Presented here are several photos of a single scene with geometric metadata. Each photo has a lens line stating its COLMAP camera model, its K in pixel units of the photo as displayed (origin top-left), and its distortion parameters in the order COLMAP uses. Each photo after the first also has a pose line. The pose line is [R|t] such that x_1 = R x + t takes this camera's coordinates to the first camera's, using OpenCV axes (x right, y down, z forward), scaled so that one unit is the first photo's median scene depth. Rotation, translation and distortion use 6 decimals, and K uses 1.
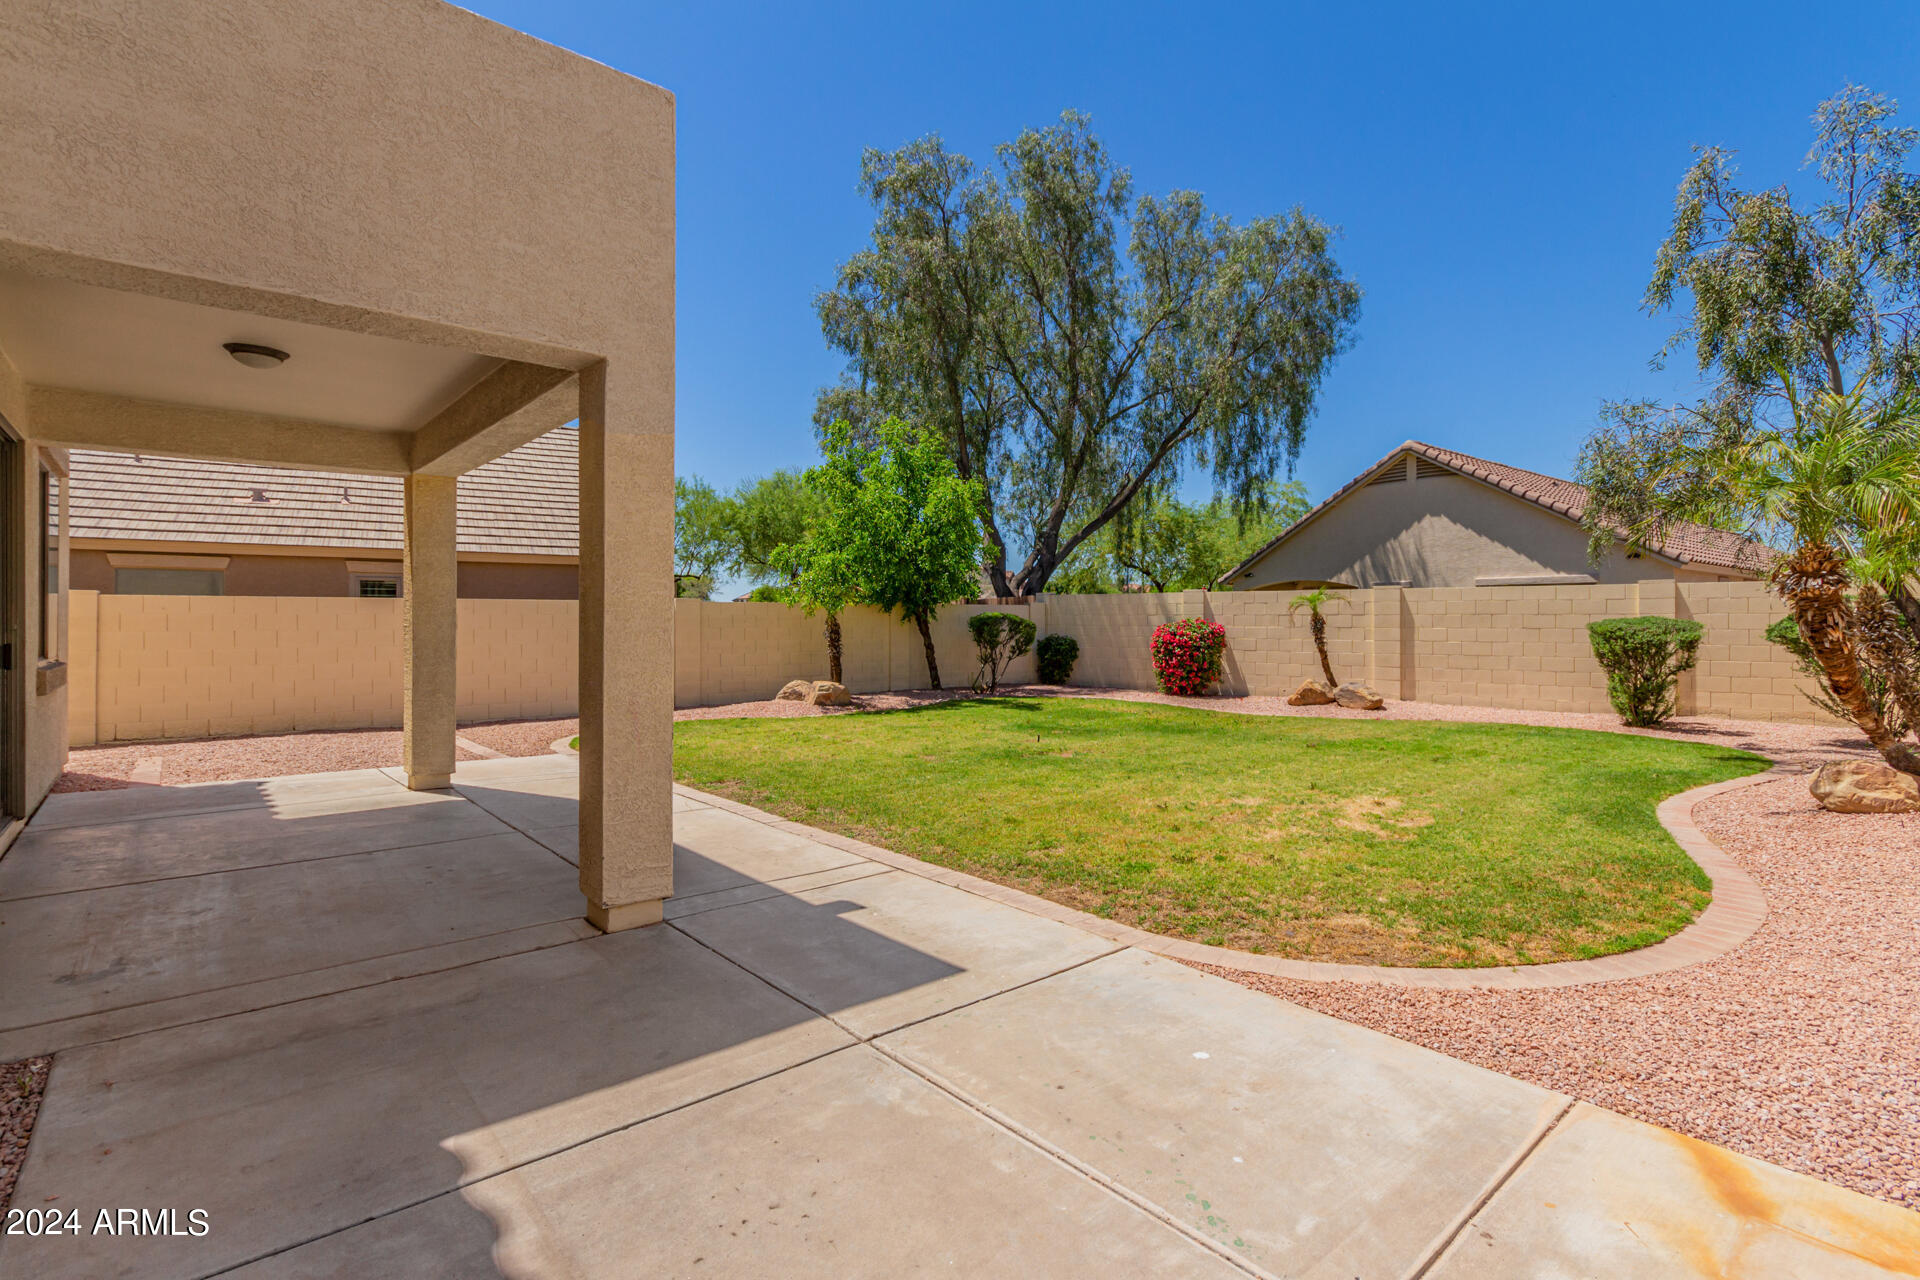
lens RADIAL K [[909.9, 0, 968.2], [0, 909.9, 625.1], [0, 0, 1]] dist [0.008889, -0.001140]
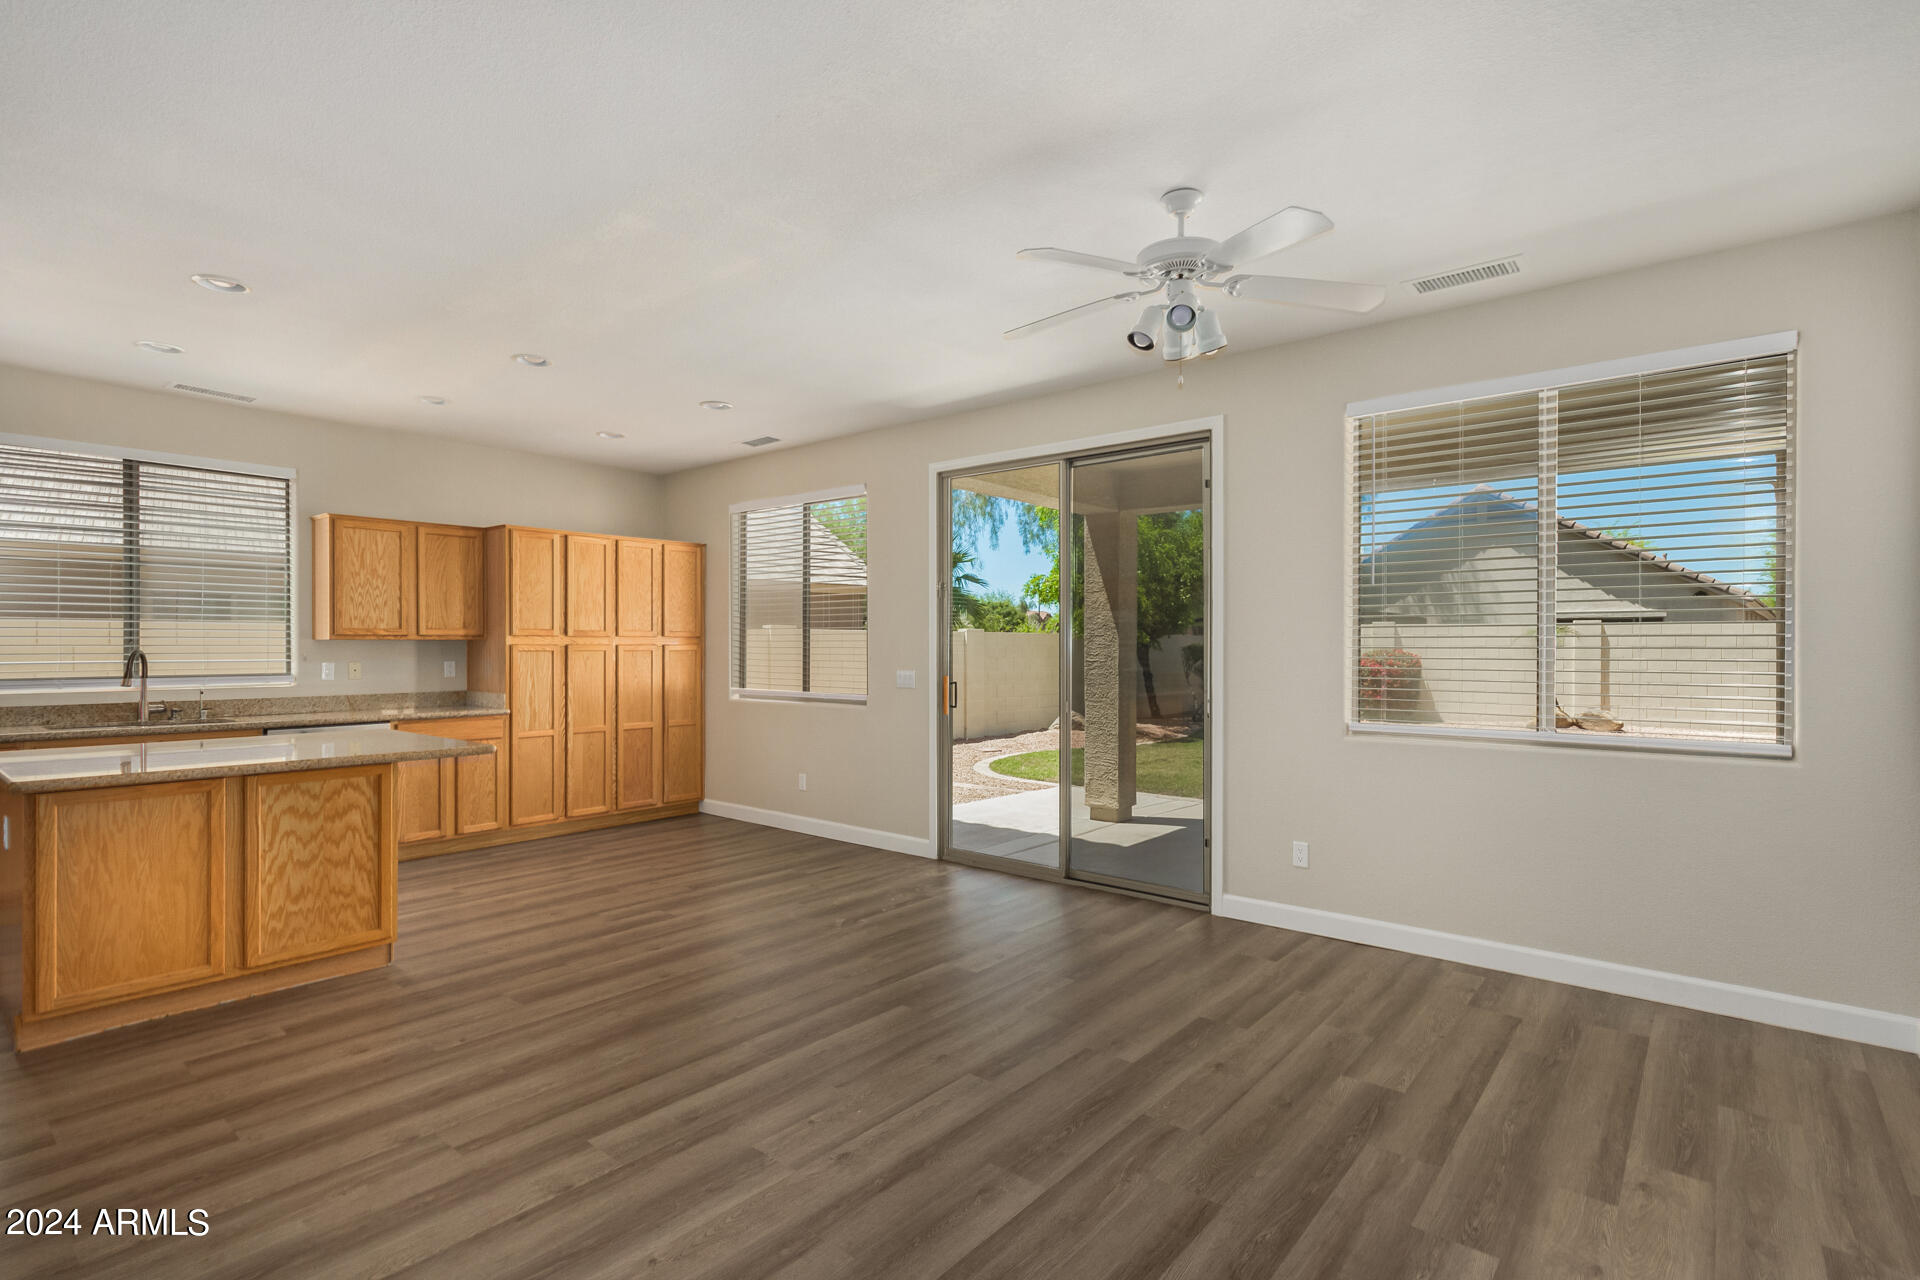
lens RADIAL K [[909.9, 0, 949.8], [0, 909.9, 646.3], [0, 0, 1]] dist [0.008889, -0.001140]
pose [[0.990889, 0.000714, 0.134679, -0.554850], [0.000212, 0.999976, -0.006861, -0.004398], [-0.134681, 0.006827, 0.990866, 0.005084]]
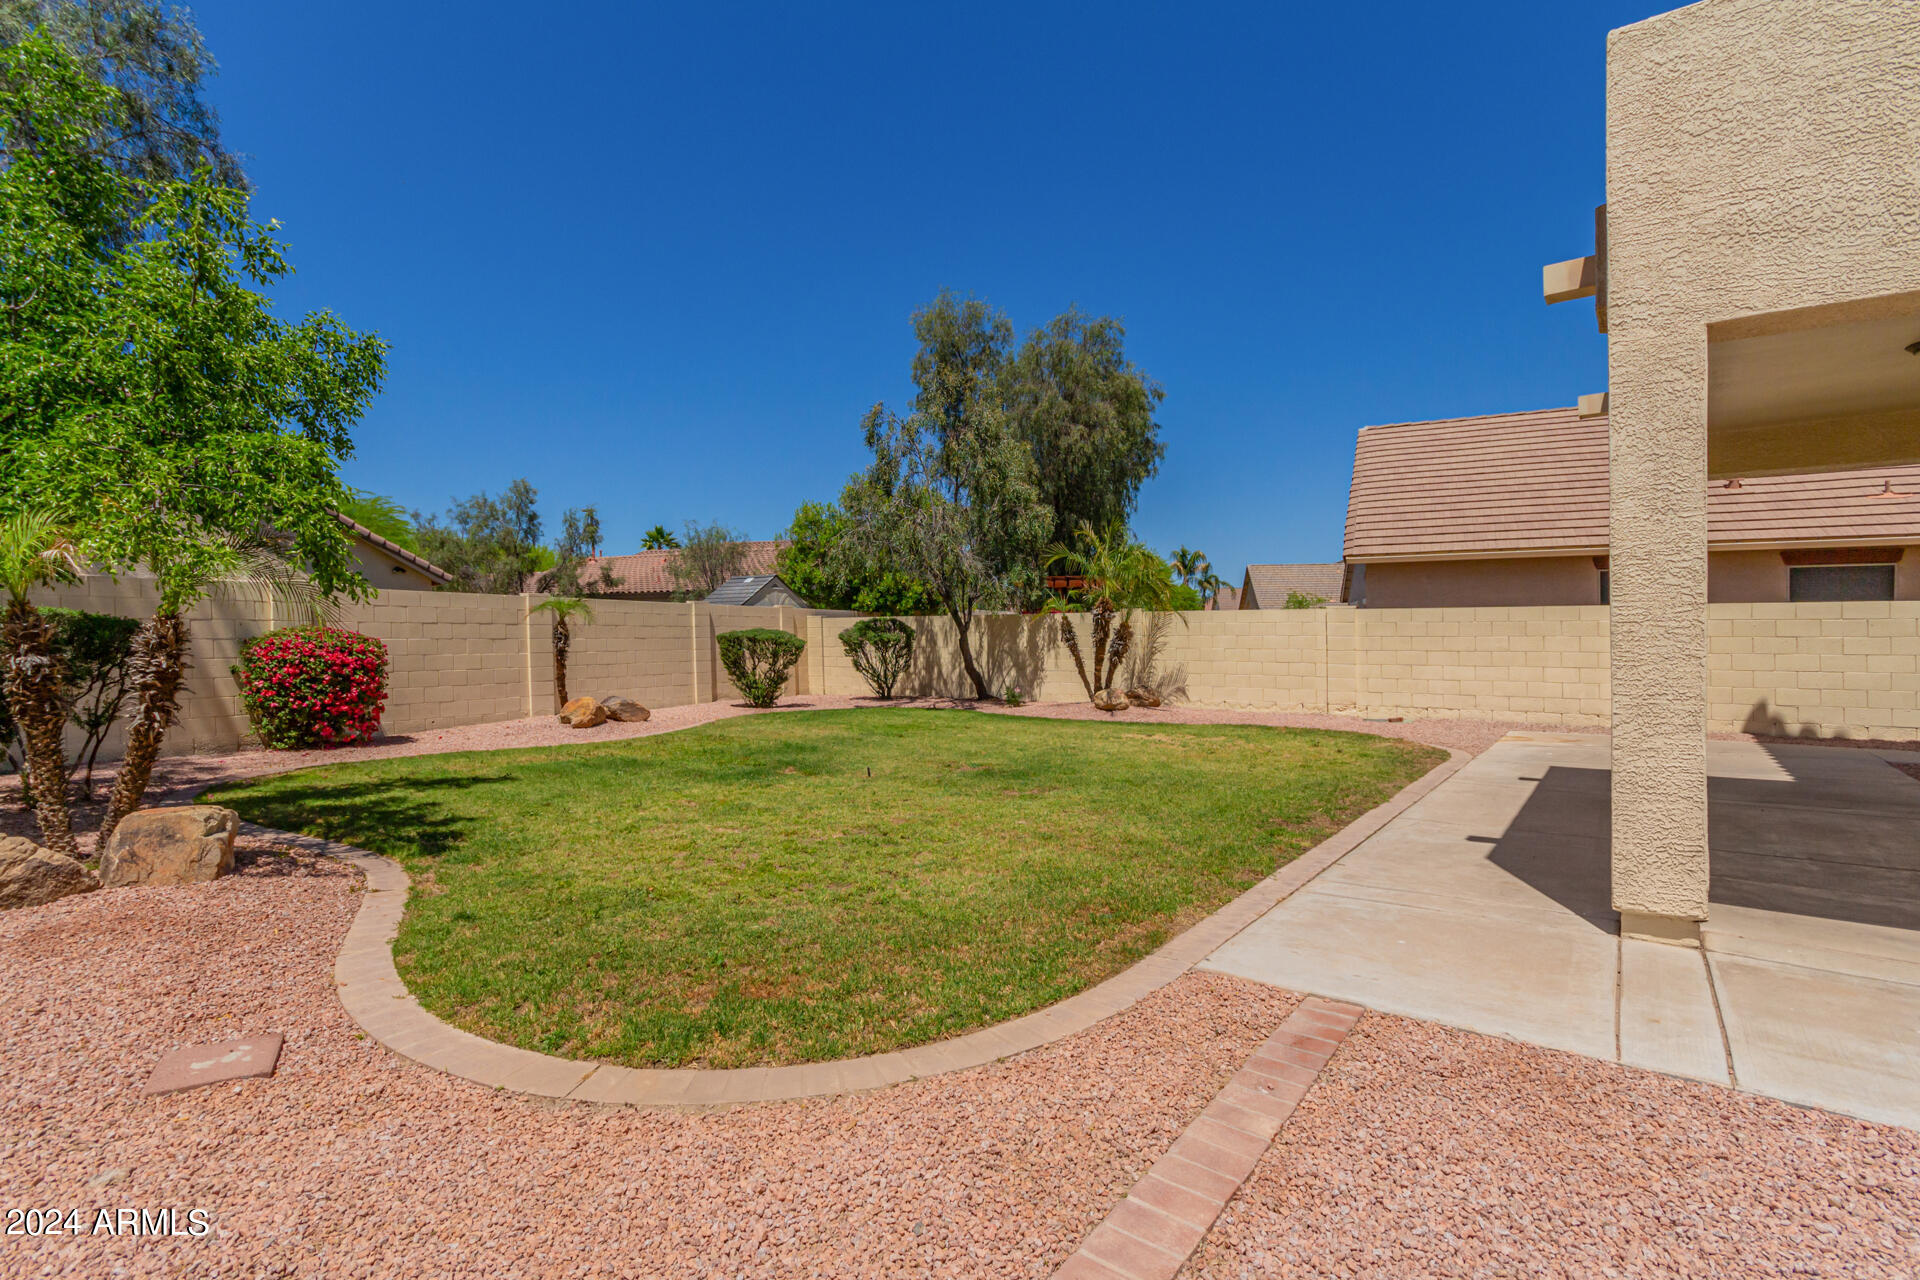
lens RADIAL K [[909.9, 0, 953.1], [0, 909.9, 644.9], [0, 0, 1]] dist [0.008889, -0.001140]
pose [[-0.211017, -0.012342, 0.977405, -0.648766], [0.006197, 0.999883, 0.013964, -0.001016], [-0.977463, 0.009004, -0.210916, 0.950316]]
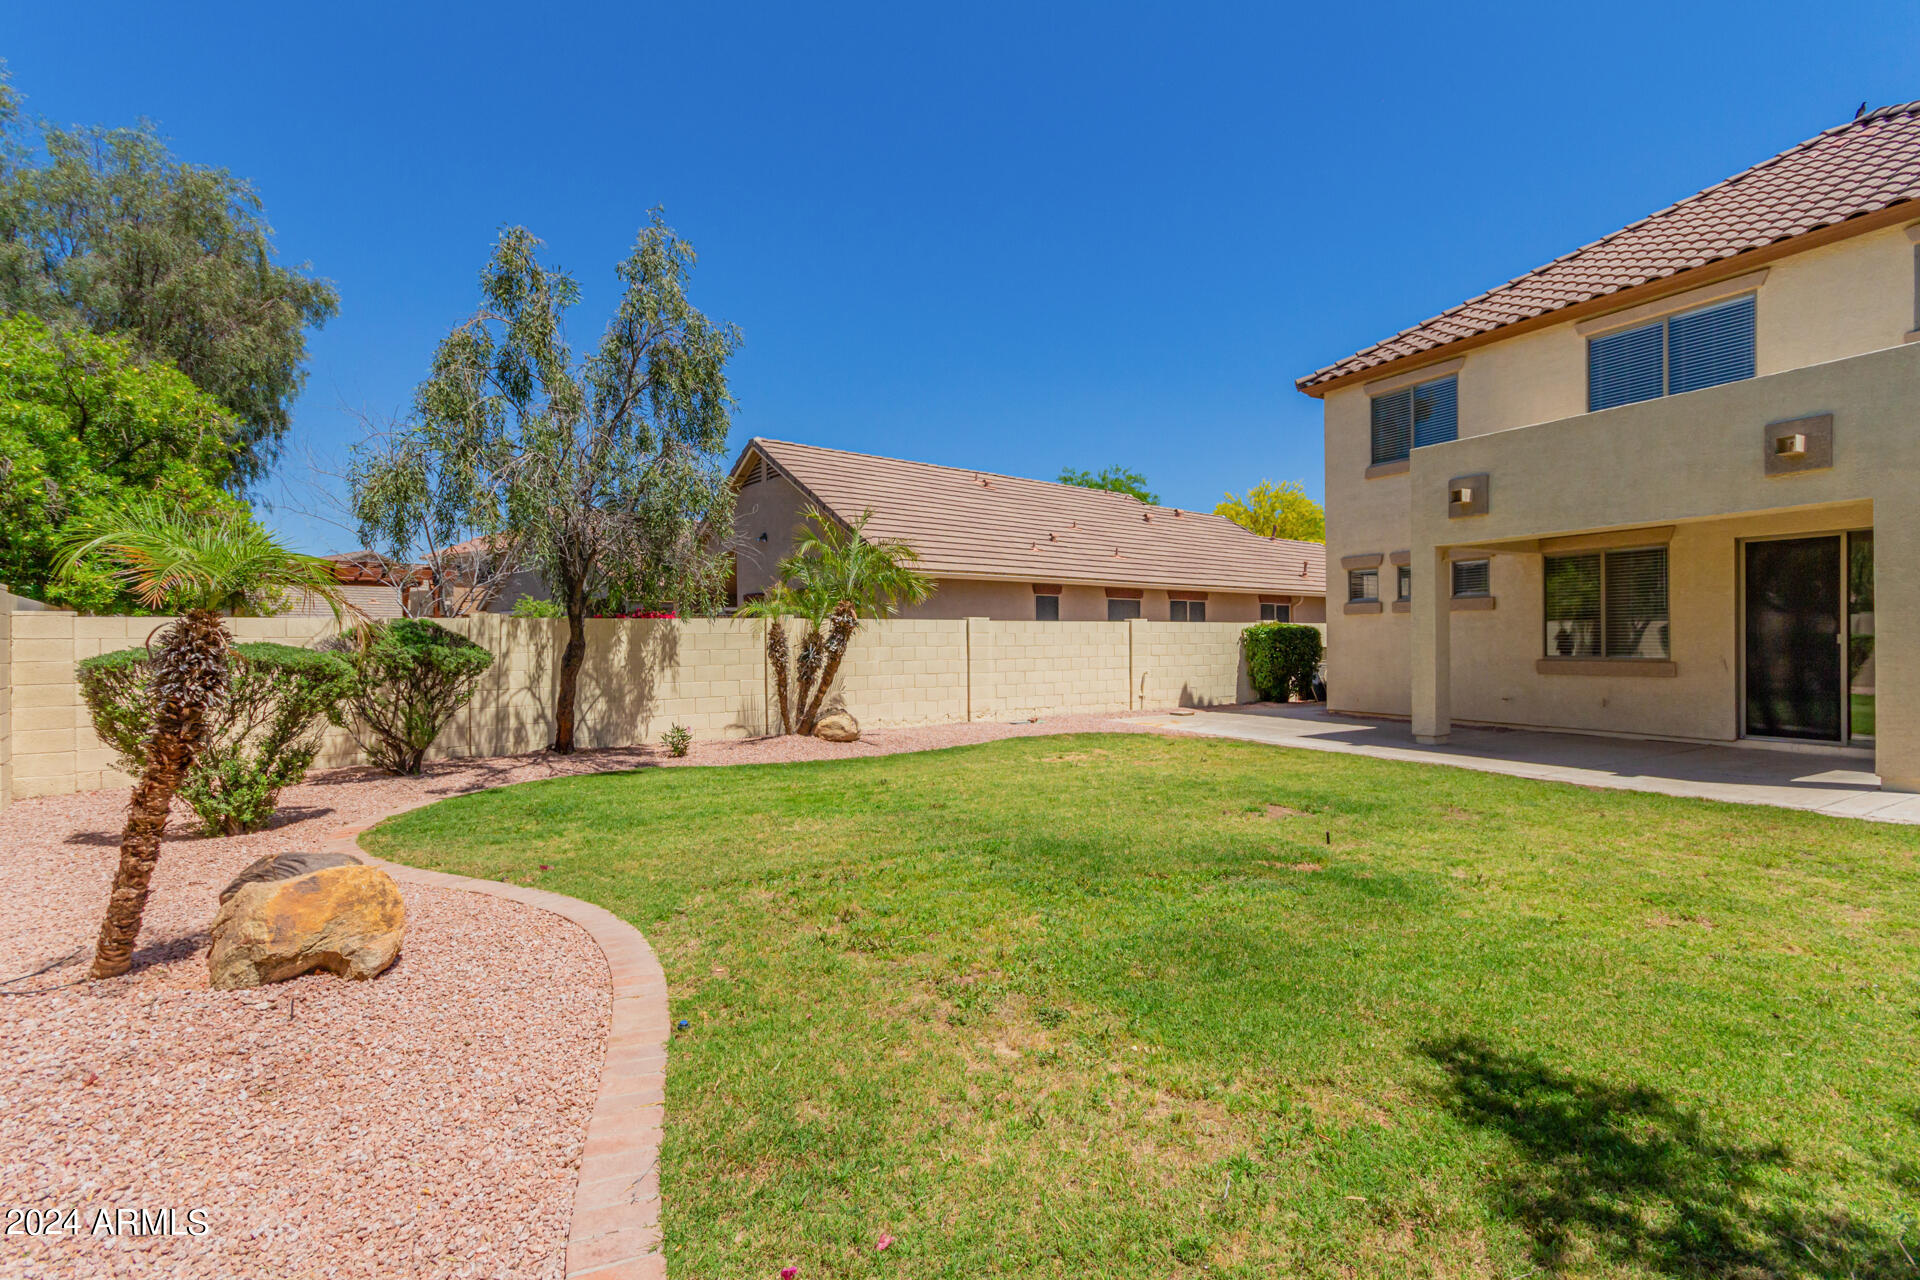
lens RADIAL K [[891.7, 0, 950.7], [0, 891.7, 644.0], [0, 0, 1]] dist [0.001389, -0.000259]
pose [[-0.977196, 0.005802, 0.212258, 0.151156], [0.007624, 0.999941, 0.007764, -0.004857], [-0.212201, 0.009205, -0.977183, 1.383003]]
